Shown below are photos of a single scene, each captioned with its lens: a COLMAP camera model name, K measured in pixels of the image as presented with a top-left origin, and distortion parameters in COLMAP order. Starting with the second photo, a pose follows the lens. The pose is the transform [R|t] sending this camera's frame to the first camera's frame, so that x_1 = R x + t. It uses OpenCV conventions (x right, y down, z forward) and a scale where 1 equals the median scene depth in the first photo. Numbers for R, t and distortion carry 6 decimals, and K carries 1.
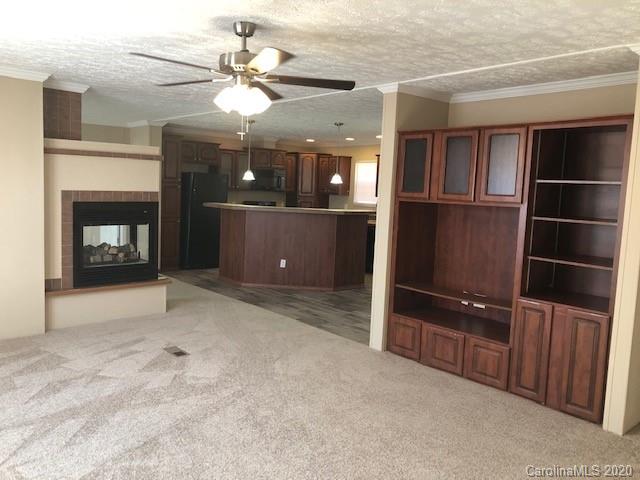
lens RADIAL K [[518.2, 0, 320.0], [0, 518.2, 240.0], [0, 0, 1]] dist [0.000535, -0.005063]
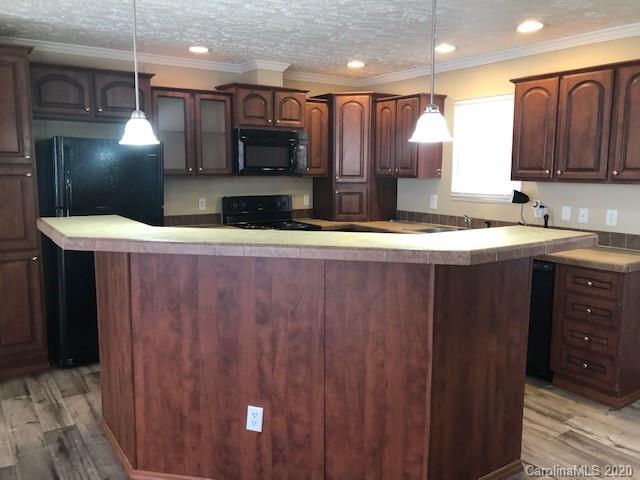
lens RADIAL K [[521.0, 0, 320.0], [0, 521.0, 240.0], [0, 0, 1]] dist [-0.004592, -0.001065]
pose [[0.992094, -0.021499, -0.123644, 0.004329], [0.025887, 0.999087, 0.033992, -0.049507], [0.122800, -0.036924, 0.991744, 0.519054]]
